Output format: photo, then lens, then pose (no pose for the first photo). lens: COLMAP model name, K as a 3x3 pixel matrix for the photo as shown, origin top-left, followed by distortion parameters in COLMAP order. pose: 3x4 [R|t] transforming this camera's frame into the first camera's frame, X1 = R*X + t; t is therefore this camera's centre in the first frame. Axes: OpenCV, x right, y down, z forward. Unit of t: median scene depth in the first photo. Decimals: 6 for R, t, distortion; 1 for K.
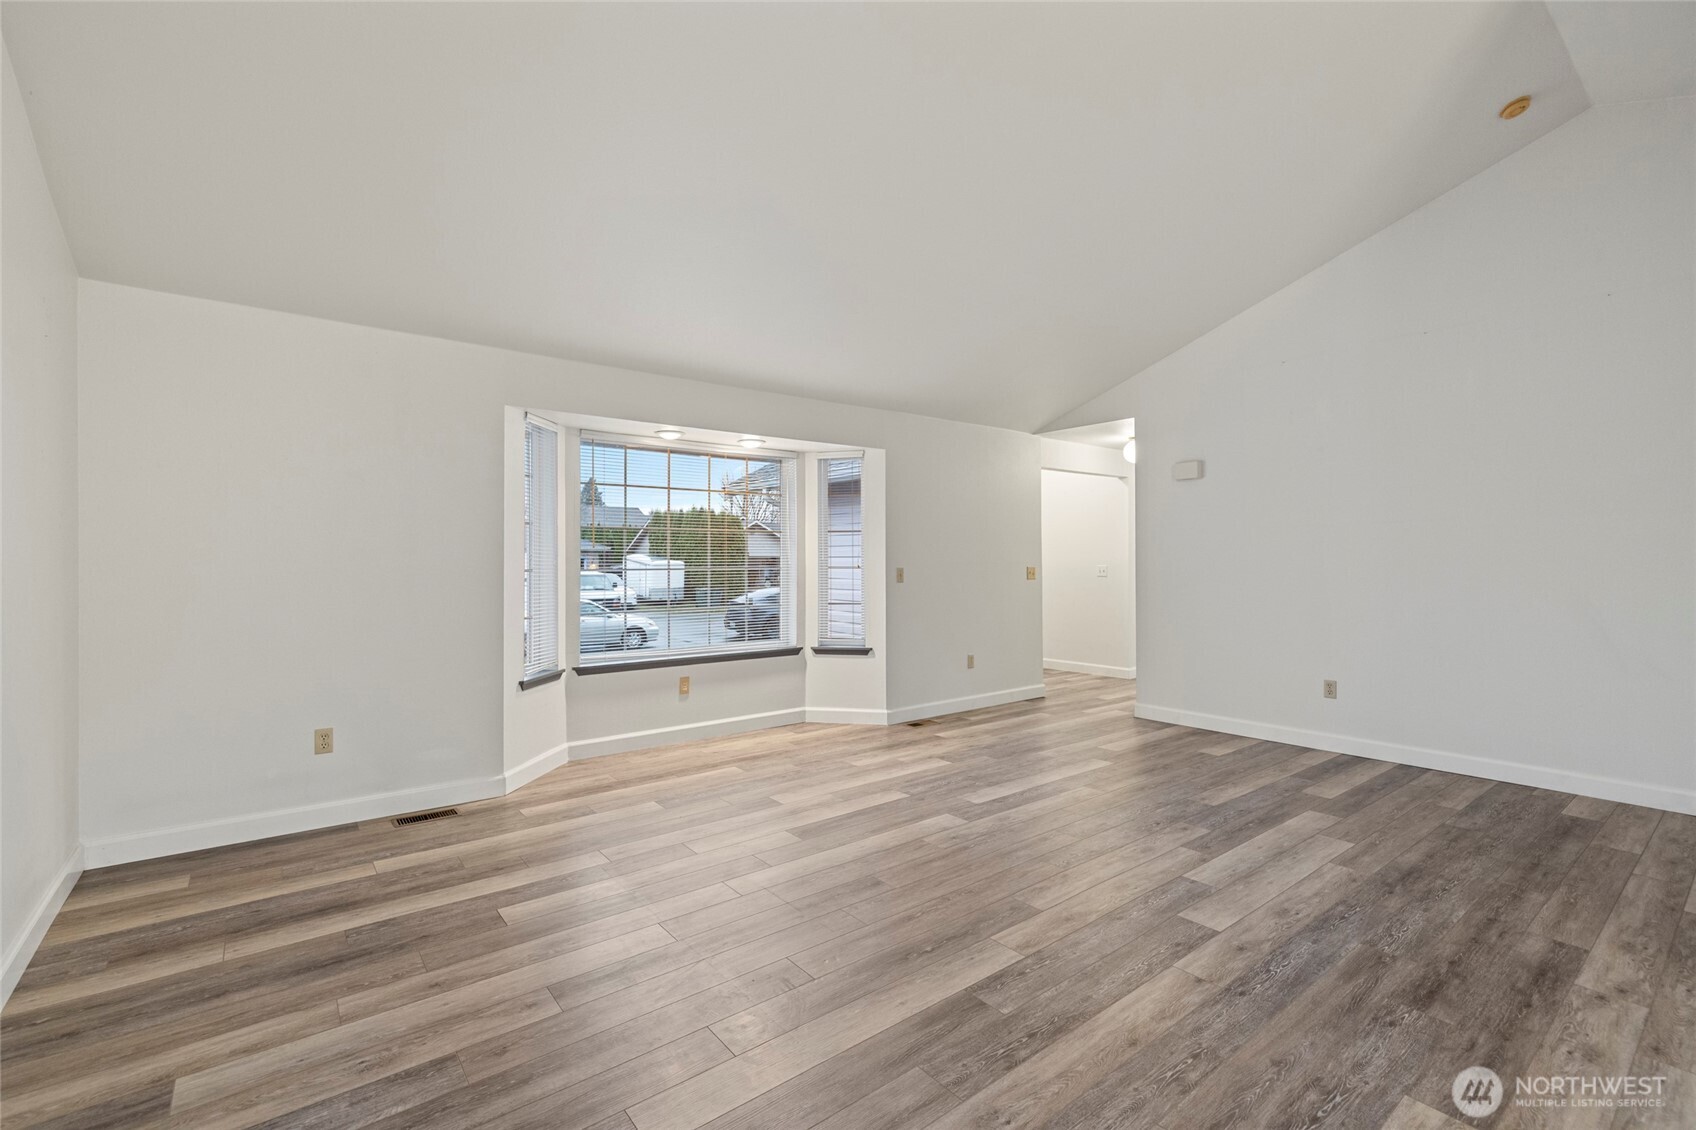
lens RADIAL K [[735.1, 0, 838.7], [0, 735.1, 559.5], [0, 0, 1]] dist [-0.001882, 0.000115]
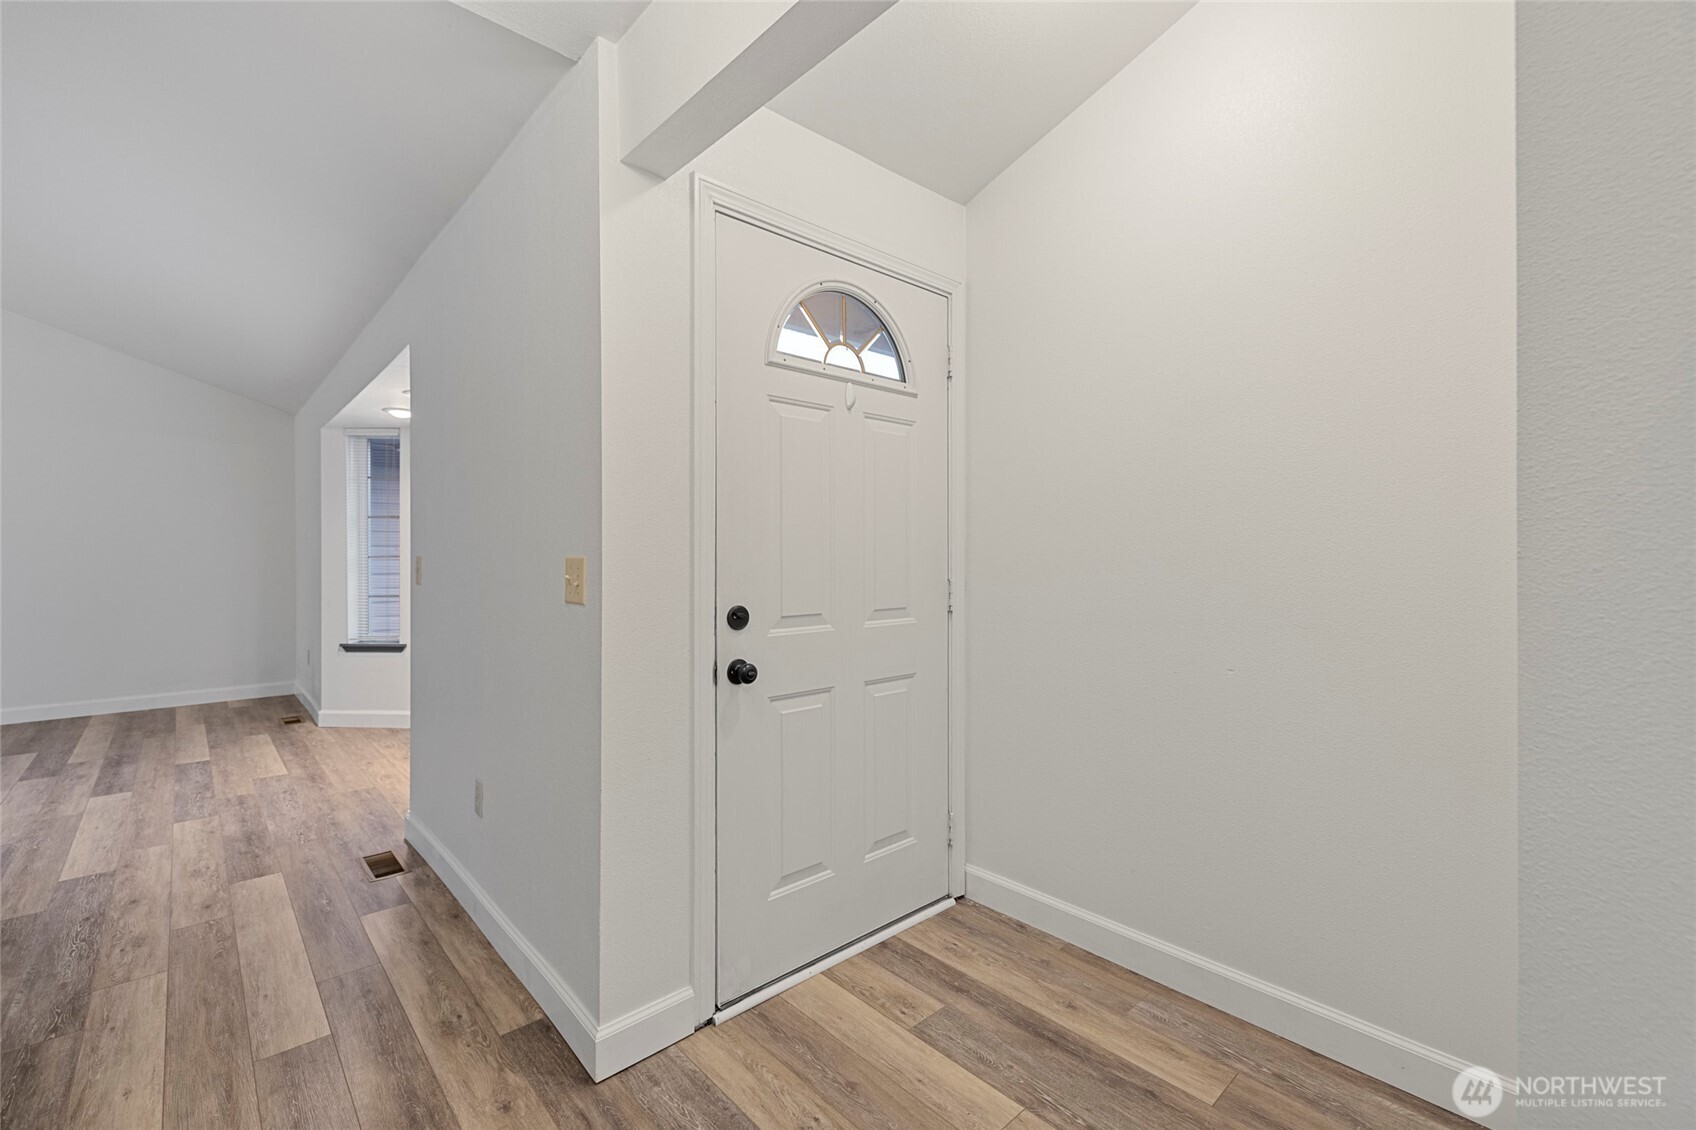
lens RADIAL K [[717.7, 0, 842.6], [0, 717.7, 550.1], [0, 0, 1]] dist [-0.001082, 0.000529]
pose [[0.083675, -0.004478, -0.996483, 0.861002], [0.004827, 0.999980, -0.004088, 0.012915], [0.996481, -0.004468, 0.083695, 1.726568]]
